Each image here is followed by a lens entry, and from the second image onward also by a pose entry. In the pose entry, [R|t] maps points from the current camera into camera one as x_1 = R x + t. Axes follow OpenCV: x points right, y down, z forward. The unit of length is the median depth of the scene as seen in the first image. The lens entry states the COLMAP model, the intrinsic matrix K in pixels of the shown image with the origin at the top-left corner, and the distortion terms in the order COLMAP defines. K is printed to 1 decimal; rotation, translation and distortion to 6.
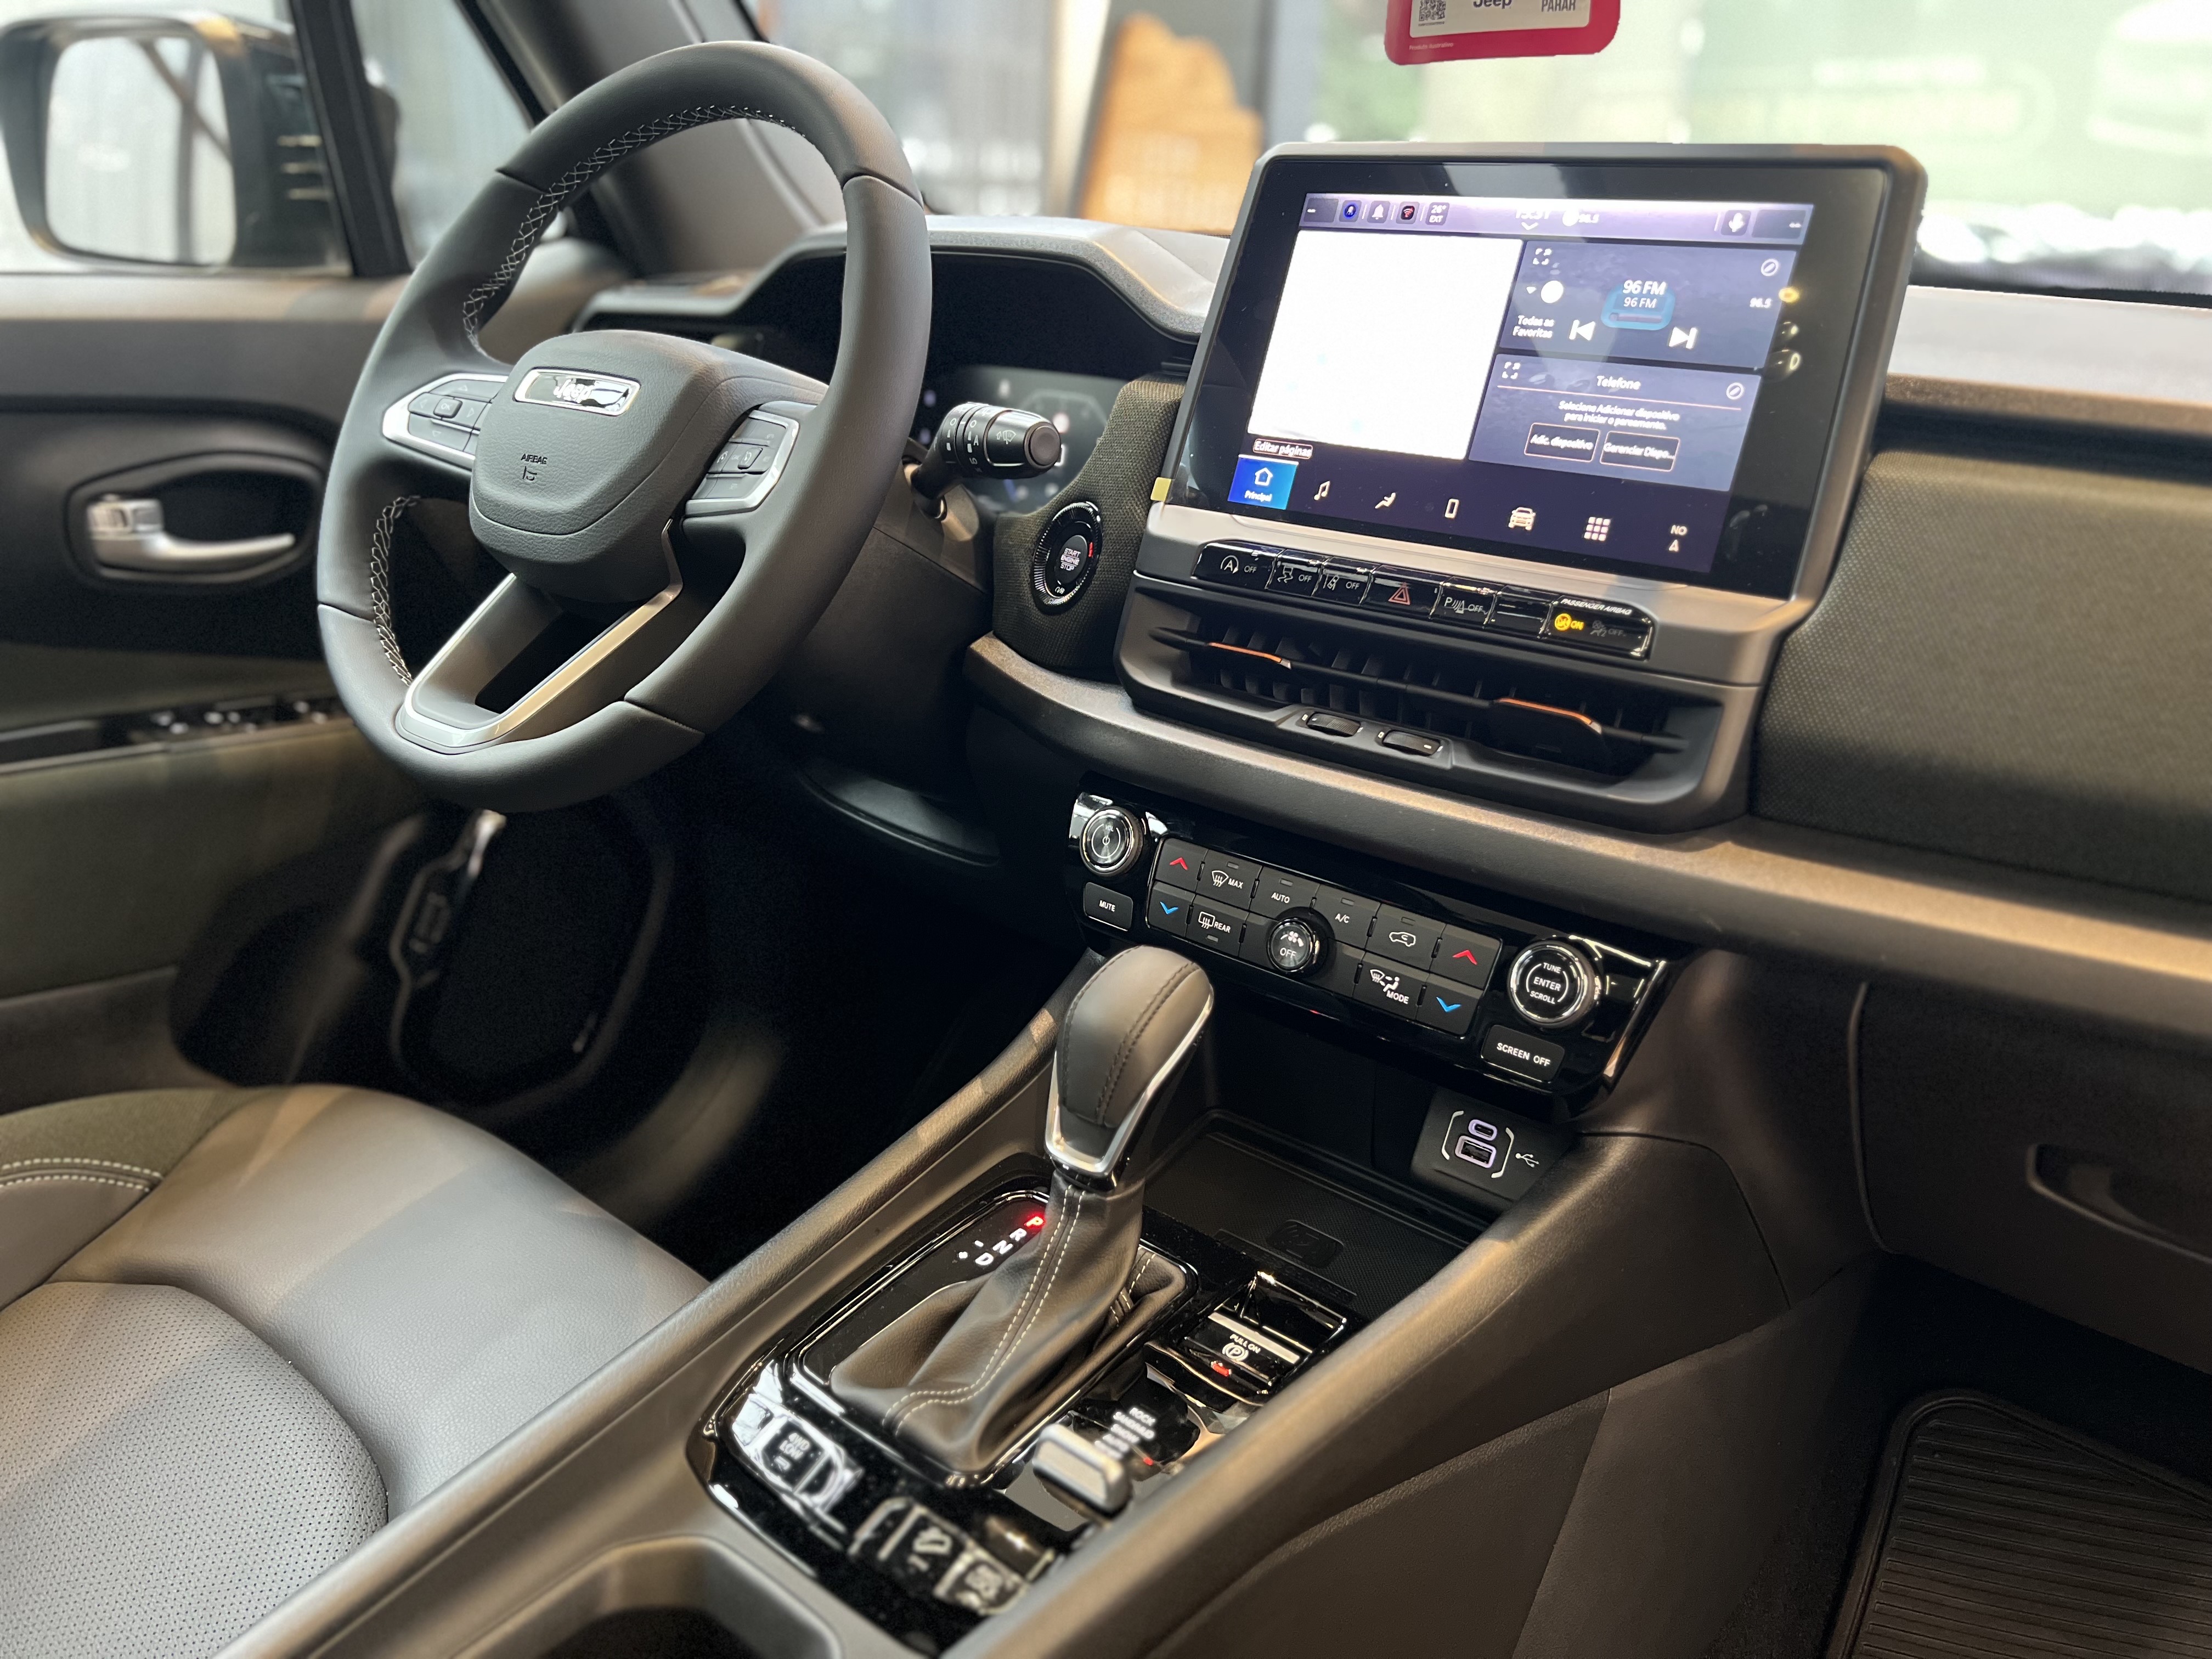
lens RADIAL K [[1694.3, 0, 1097.0], [0, 1694.3, 843.4], [0, 0, 1]] dist [0.024772, -0.007479]
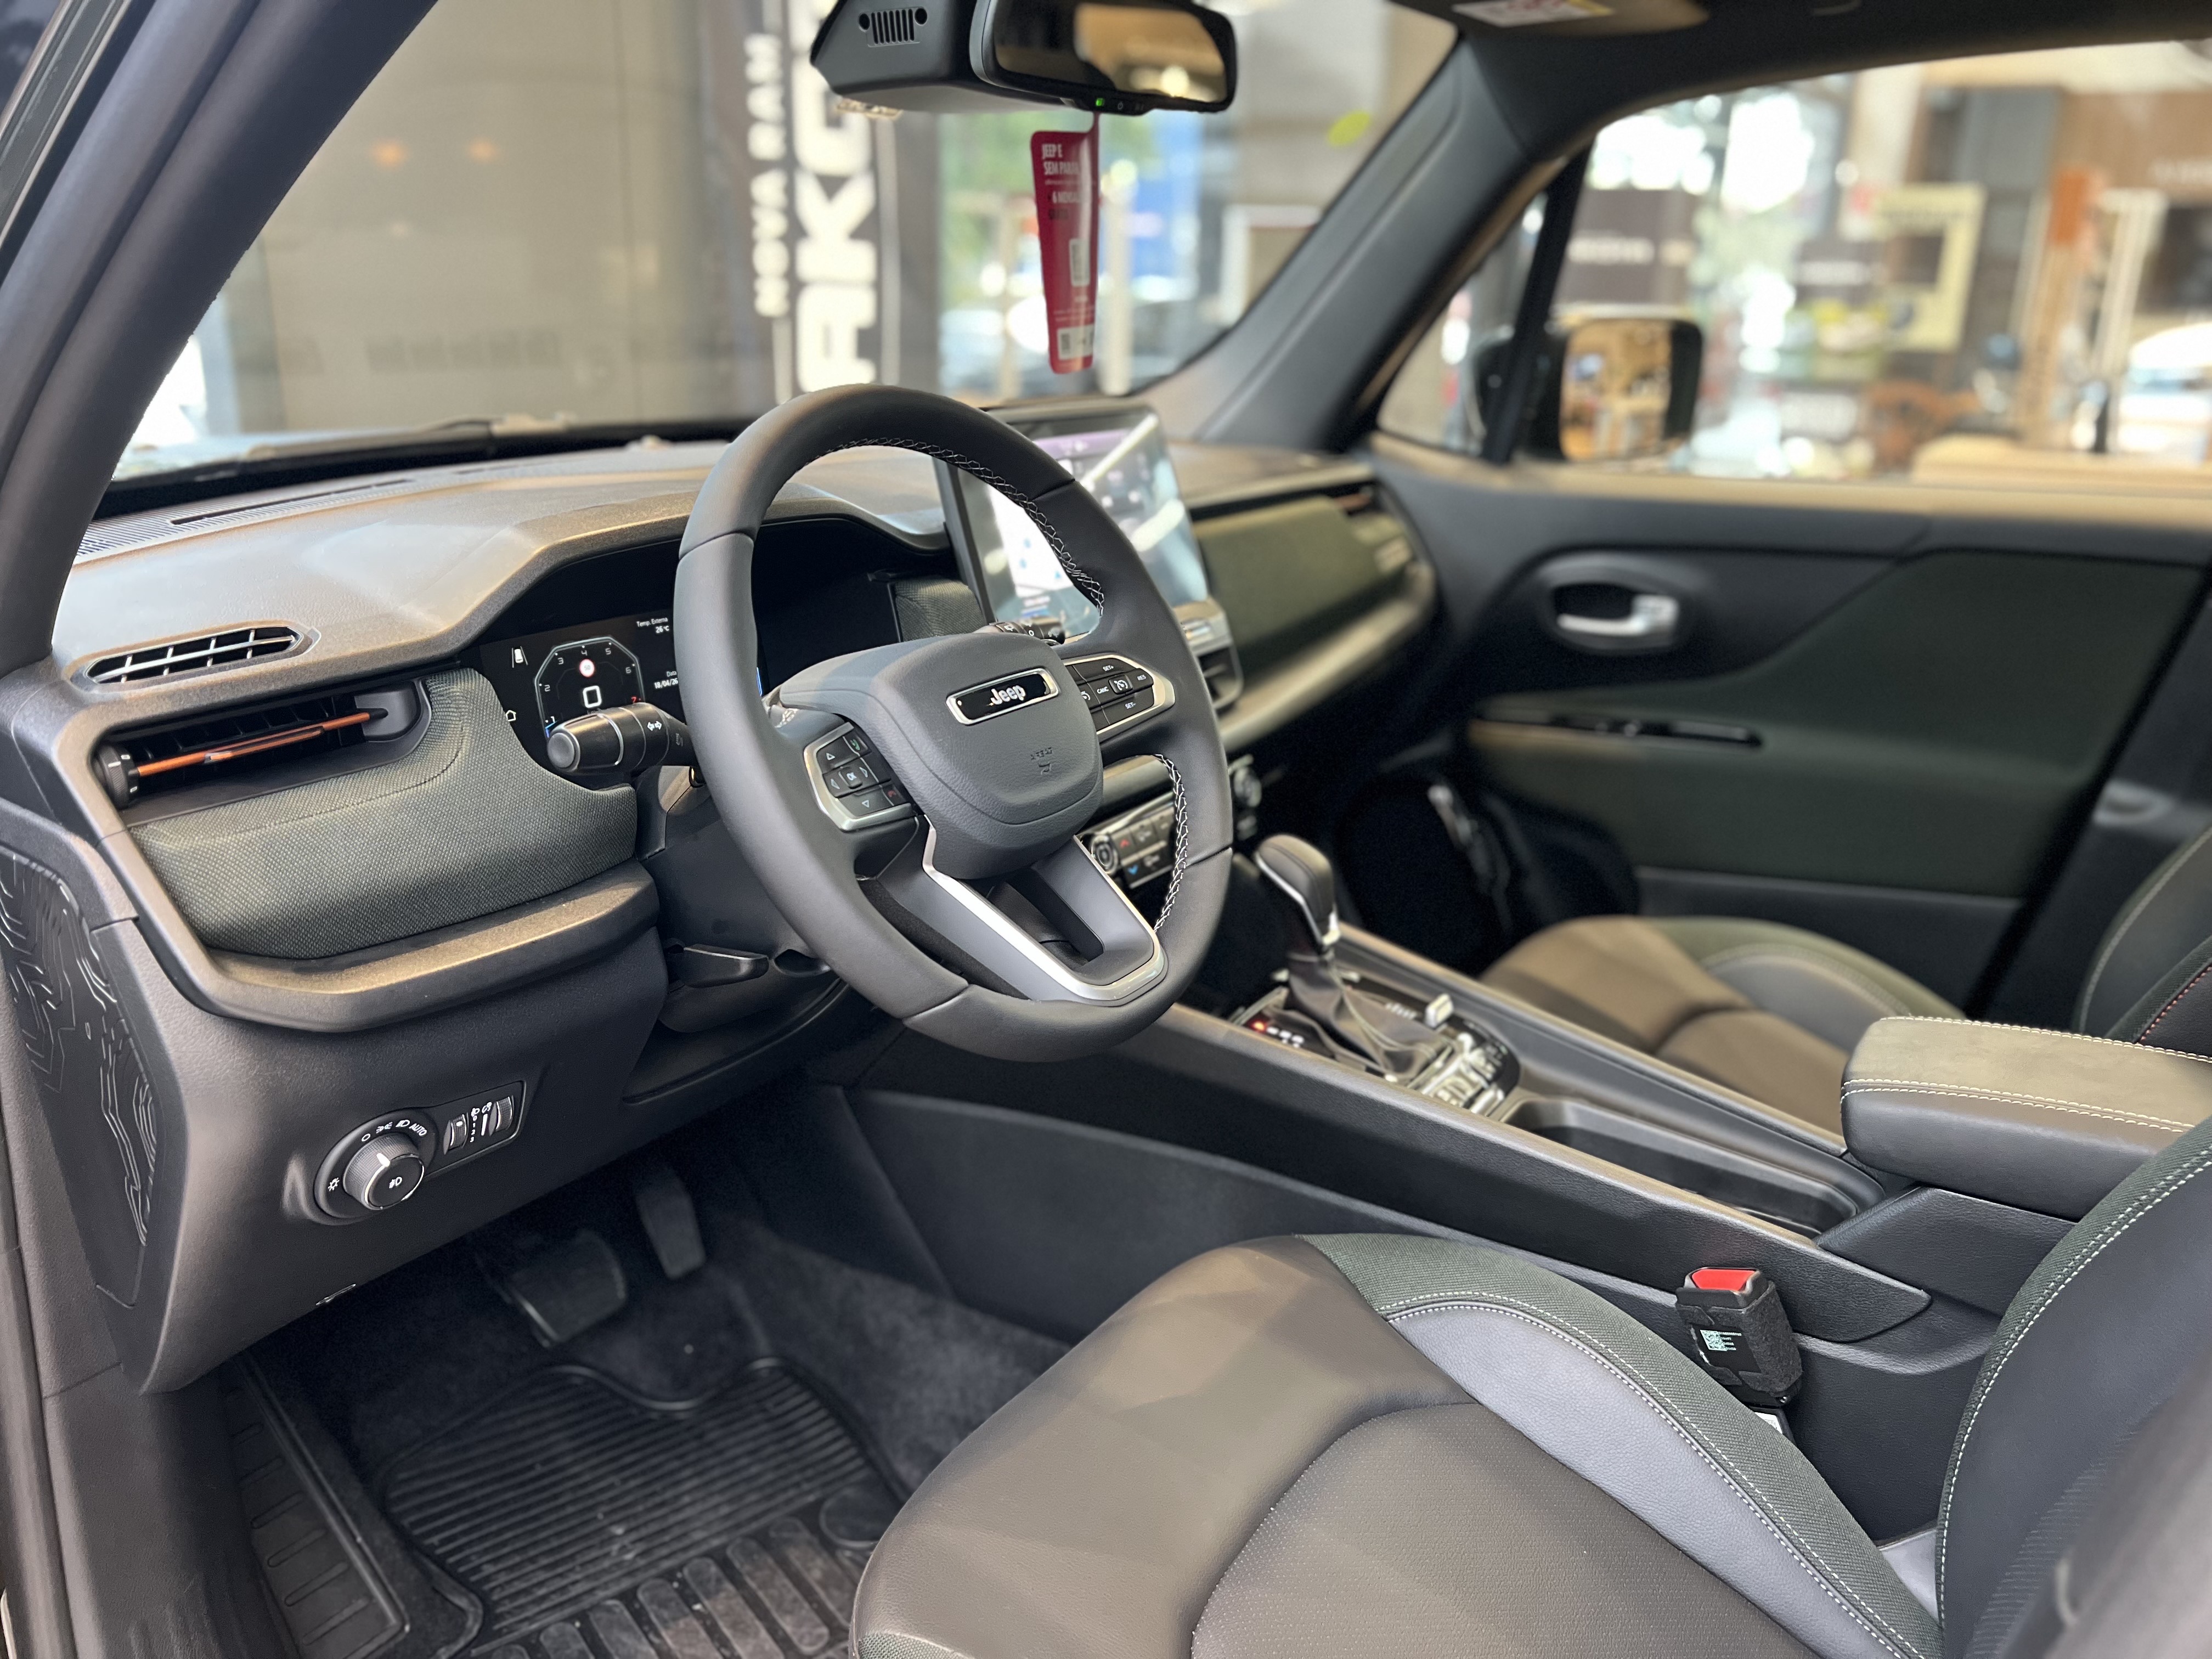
lens RADIAL K [[1656.3, 0, 1098.6], [0, 1656.3, 834.2], [0, 0, 1]] dist [-0.008578, -0.003438]
pose [[-0.107814, -0.342099, 0.933458, -1.459625], [0.320308, 0.876911, 0.358371, -0.594911], [-0.941158, 0.337631, 0.015033, 1.026209]]
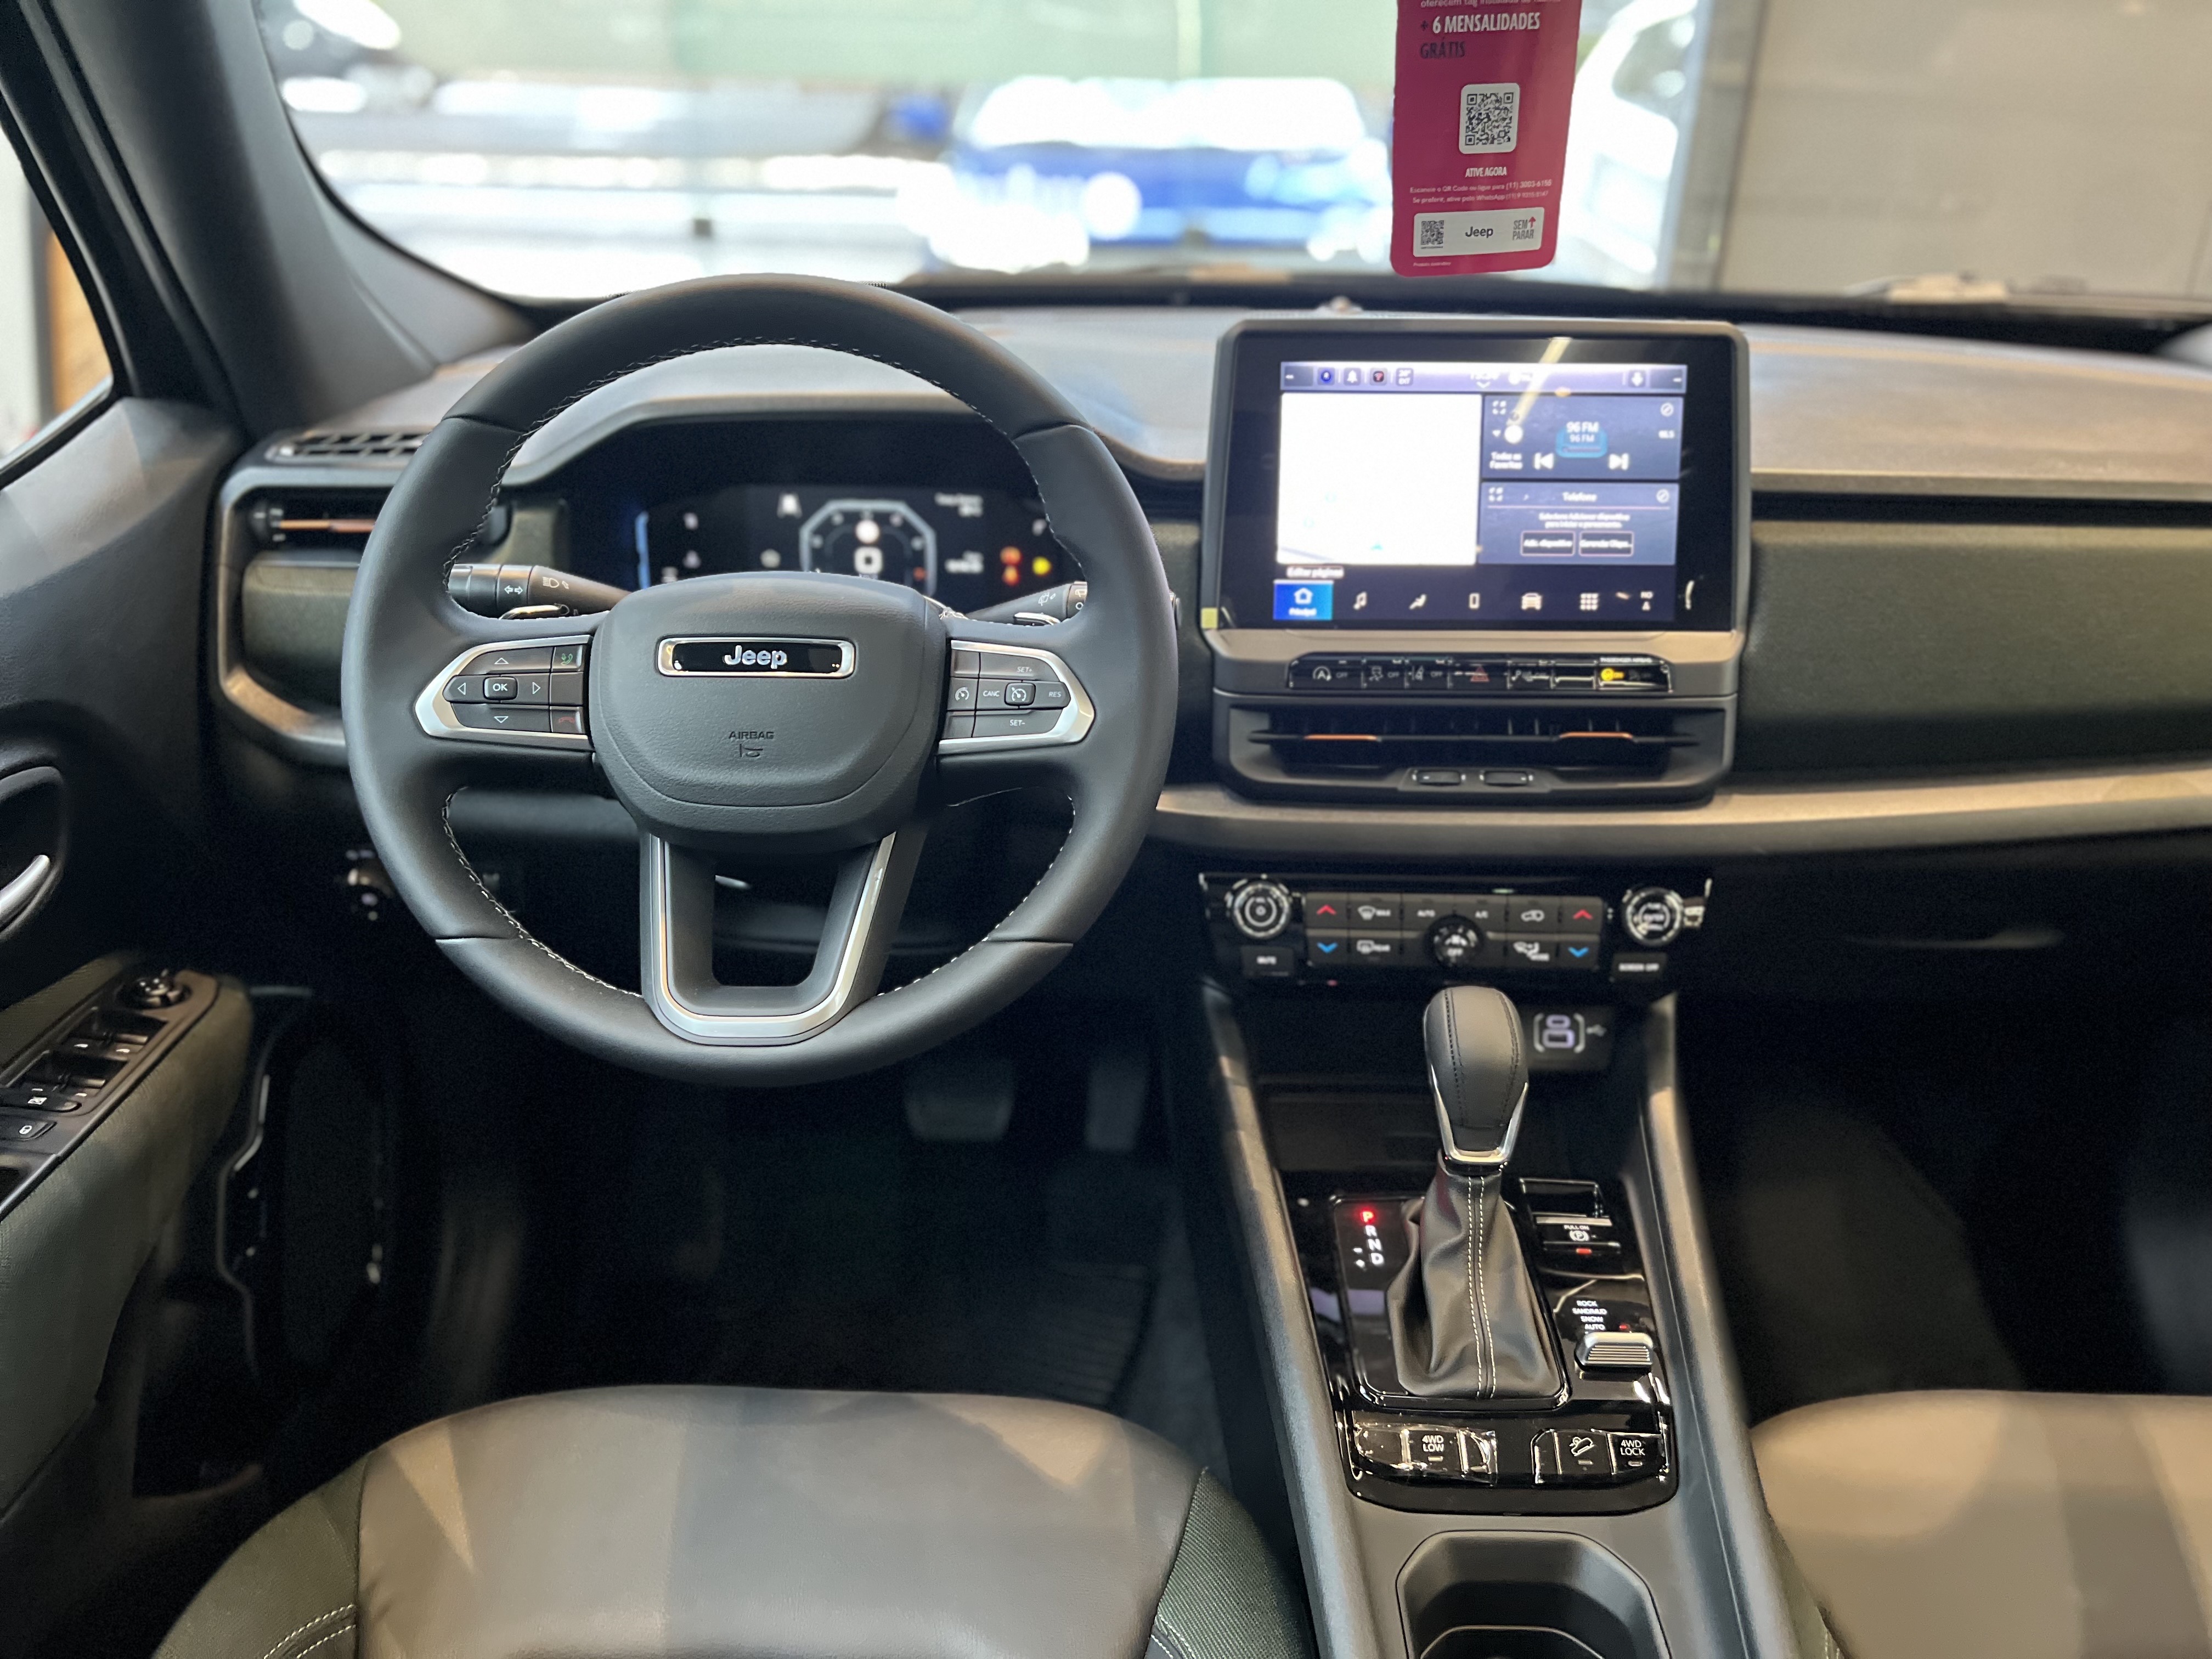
lens RADIAL K [[1669.6, 0, 1110.6], [0, 1669.6, 838.6], [0, 0, 1]] dist [0.095513, -0.126935]
pose [[0.766748, -0.303429, 0.565710, -0.789502], [0.234907, 0.952739, 0.192633, -0.328086], [-0.597424, -0.014811, 0.801789, 0.096326]]
